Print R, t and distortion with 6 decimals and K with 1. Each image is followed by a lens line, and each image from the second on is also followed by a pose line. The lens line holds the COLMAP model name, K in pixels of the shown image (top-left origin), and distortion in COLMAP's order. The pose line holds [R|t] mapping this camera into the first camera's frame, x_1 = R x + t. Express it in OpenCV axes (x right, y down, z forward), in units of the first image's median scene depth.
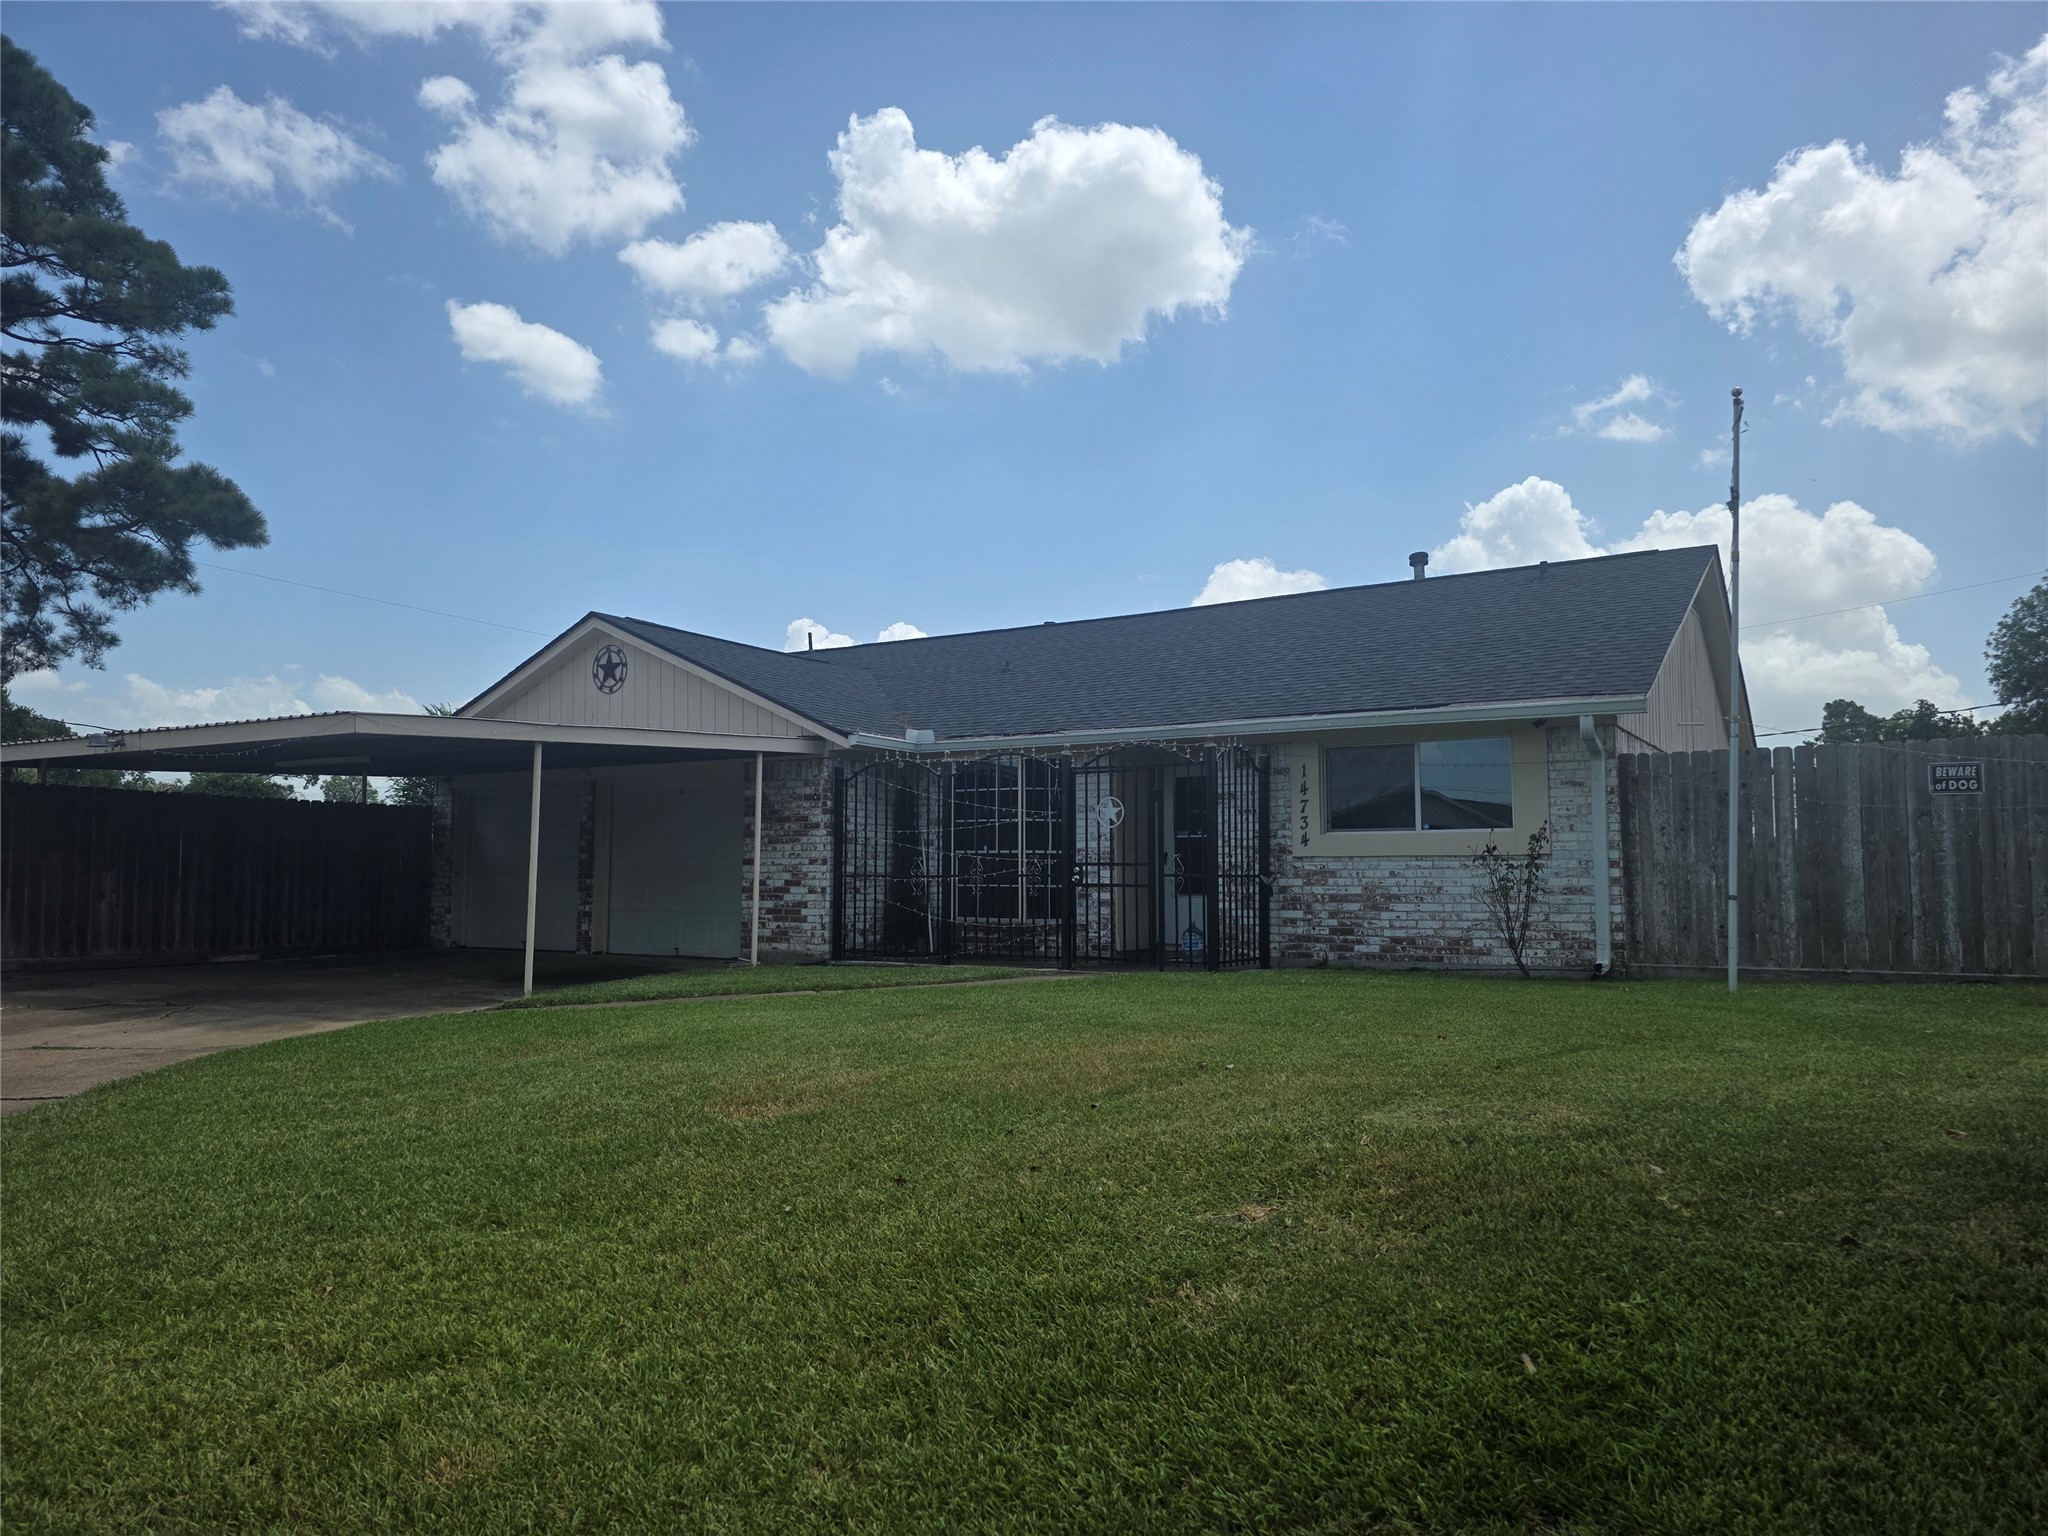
lens RADIAL K [[1364.1, 0, 1024.0], [0, 1364.1, 768.0], [0, 0, 1]] dist [0.060407, -0.048755]
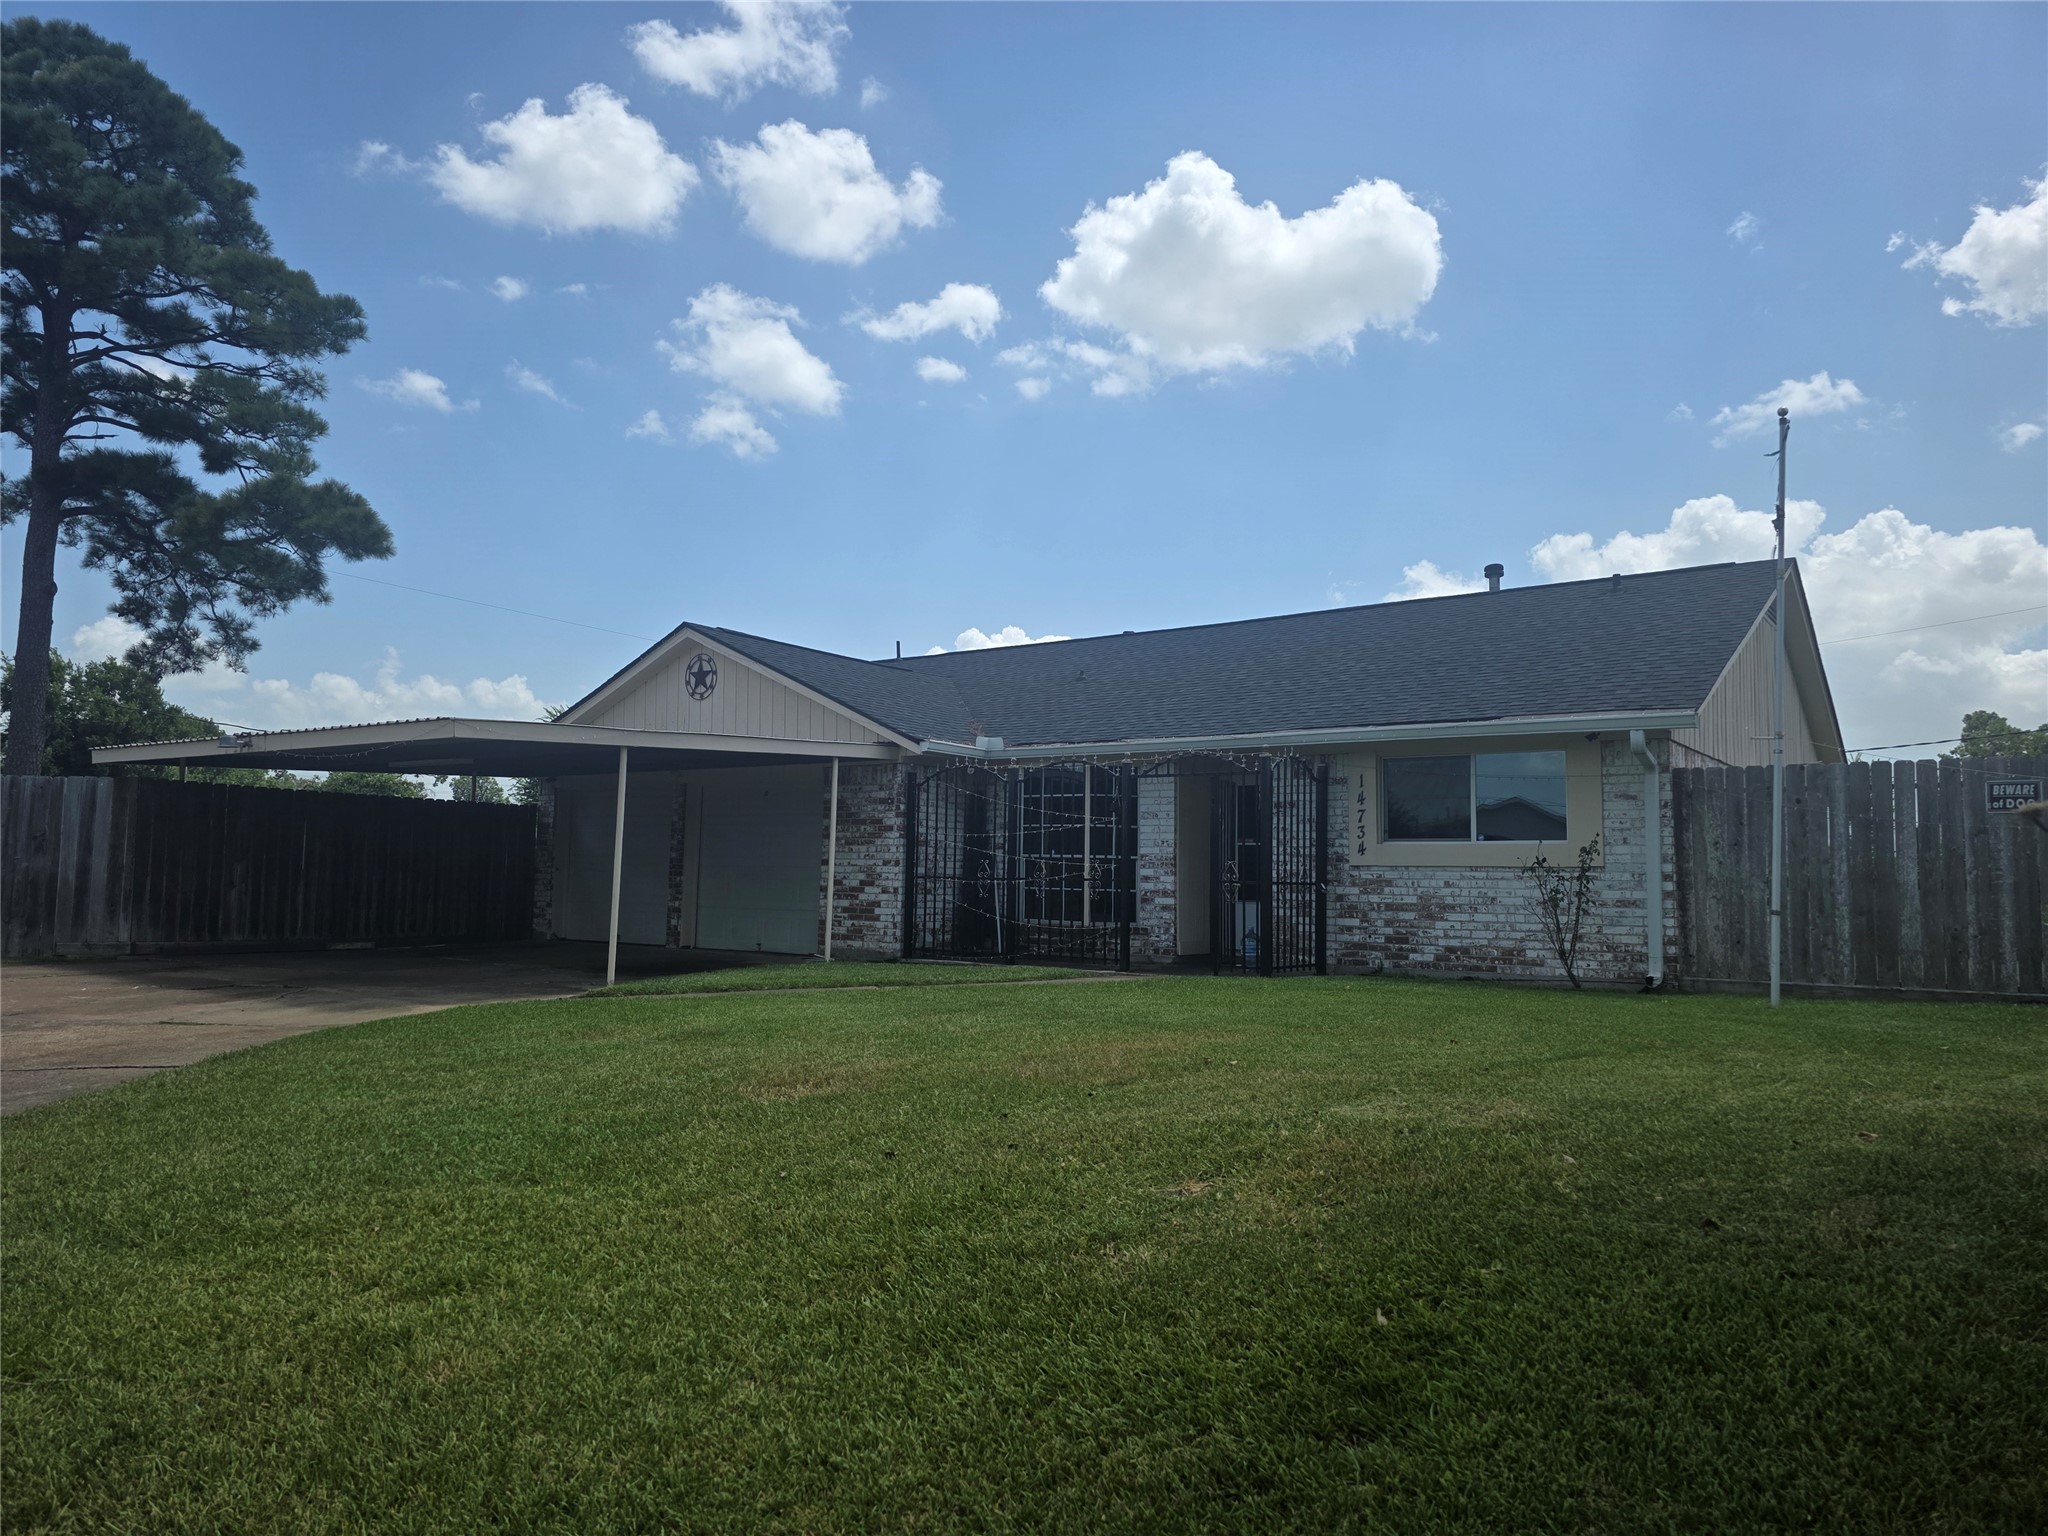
lens RADIAL K [[1361.5, 0, 1037.3], [0, 1361.5, 754.5], [0, 0, 1]] dist [0.068214, -0.059313]
pose [[0.997591, 0.009442, -0.068727, 0.035733], [-0.010348, 0.999864, -0.012848, -0.002247], [0.068596, 0.013528, 0.997553, -0.032892]]
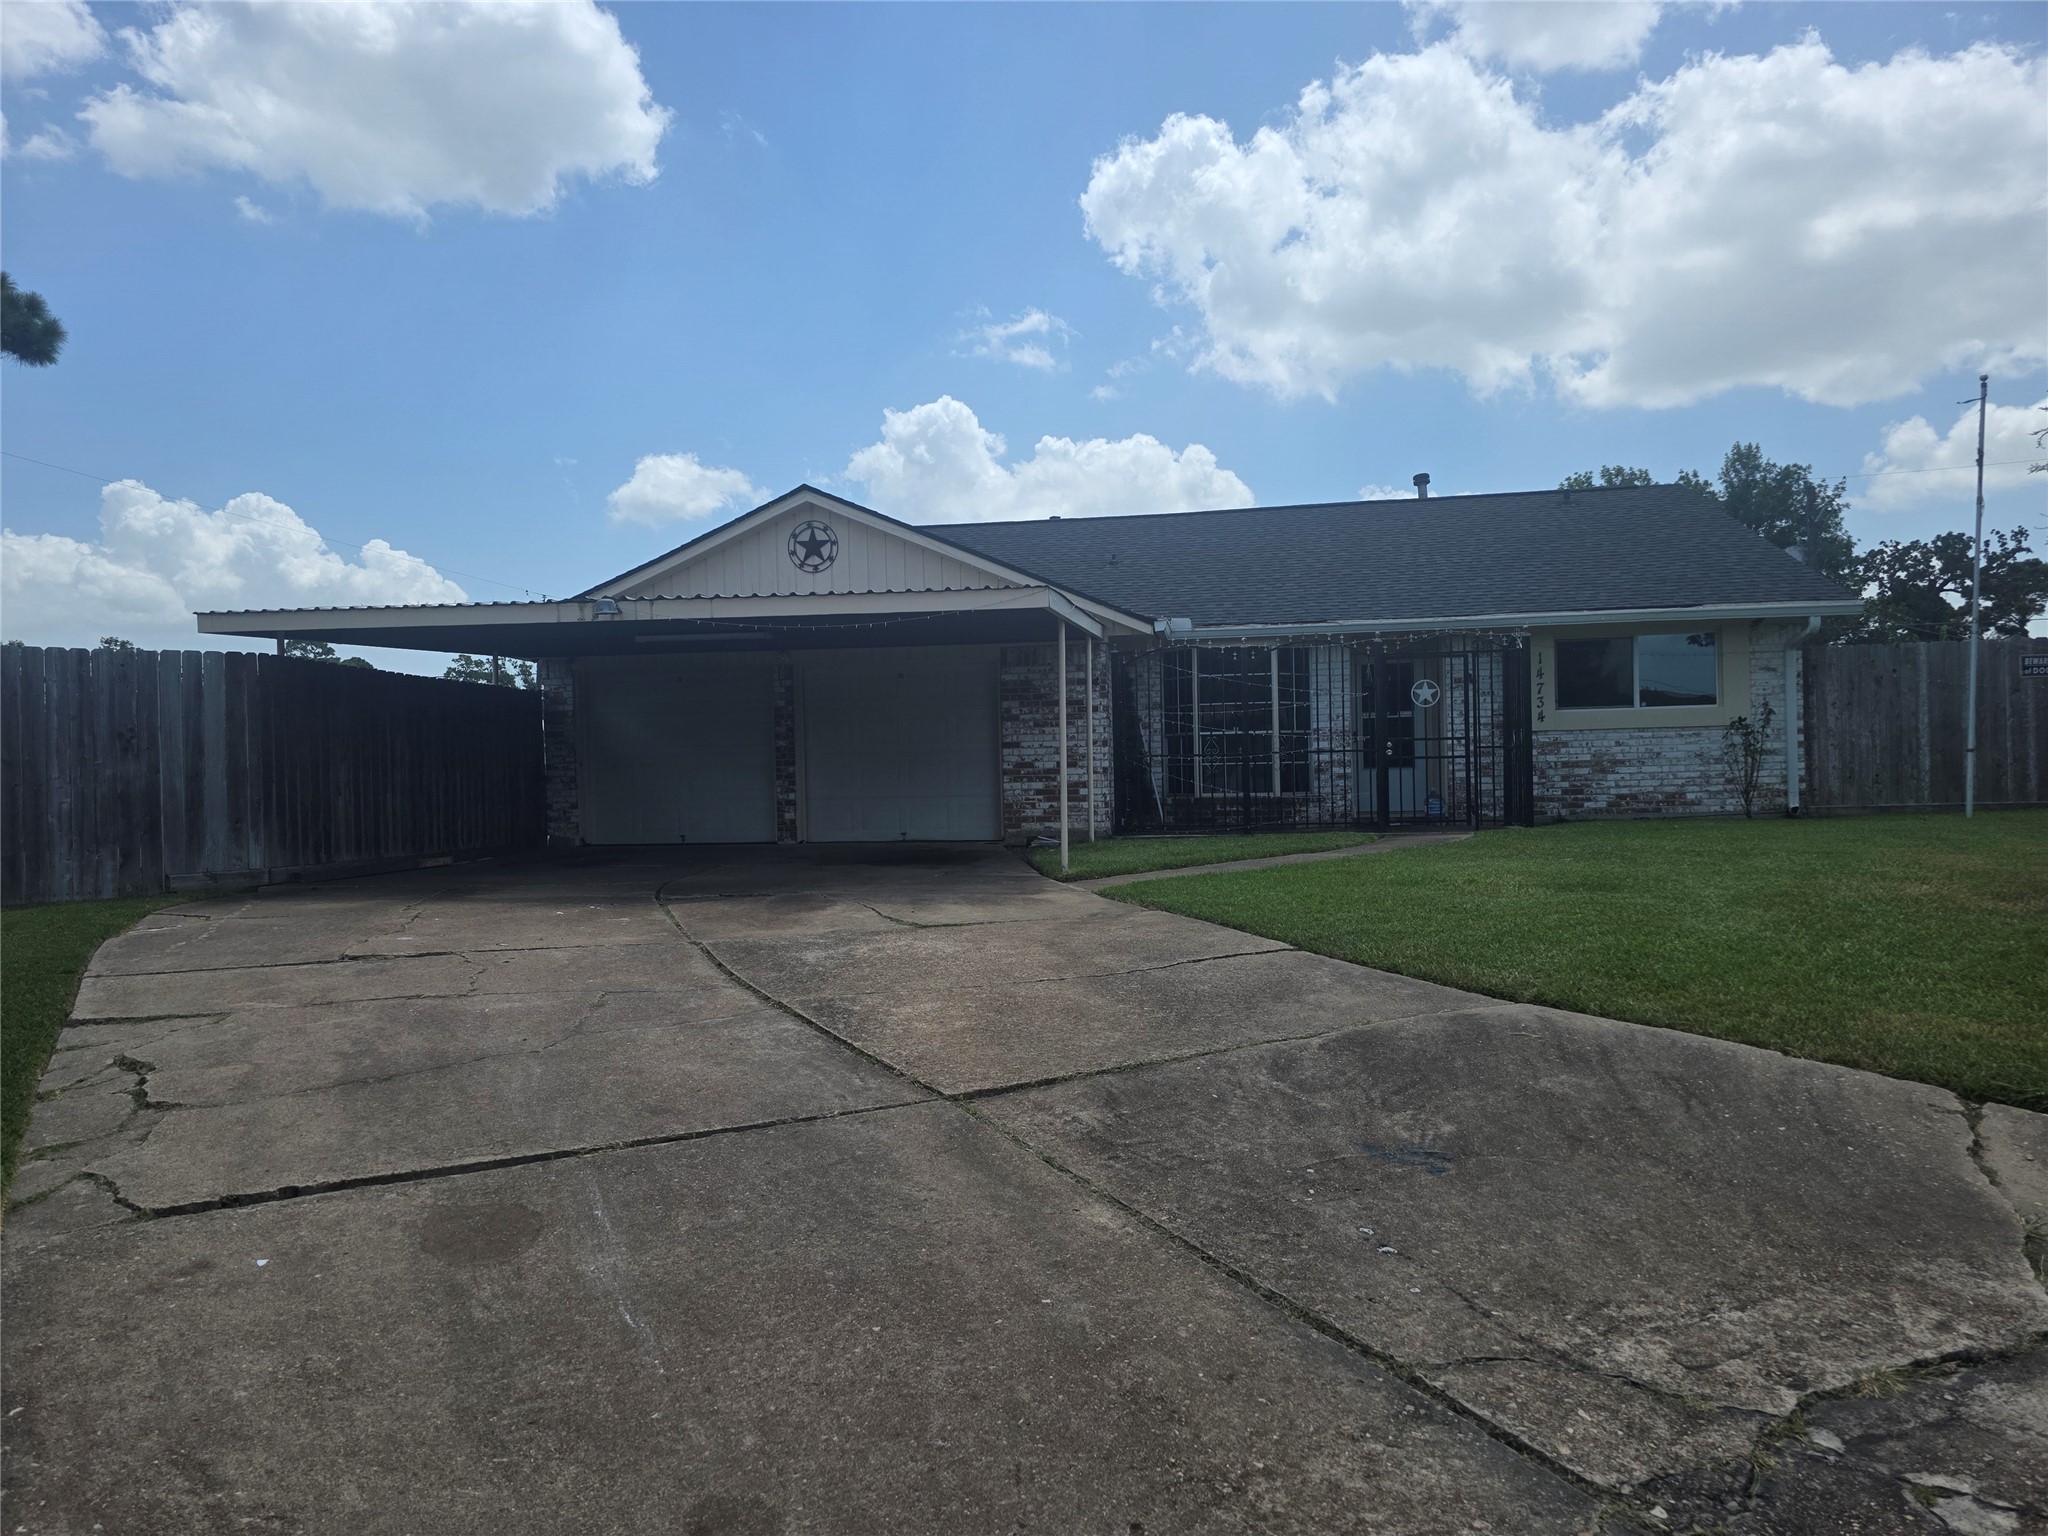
lens RADIAL K [[1364.1, 0, 1024.0], [0, 1364.1, 768.0], [0, 0, 1]] dist [0.060407, -0.048755]
pose [[0.919085, -0.019819, 0.393560, -0.714768], [-0.008535, 0.997499, 0.070164, 0.017696], [-0.393966, -0.067846, 0.916618, 0.078685]]
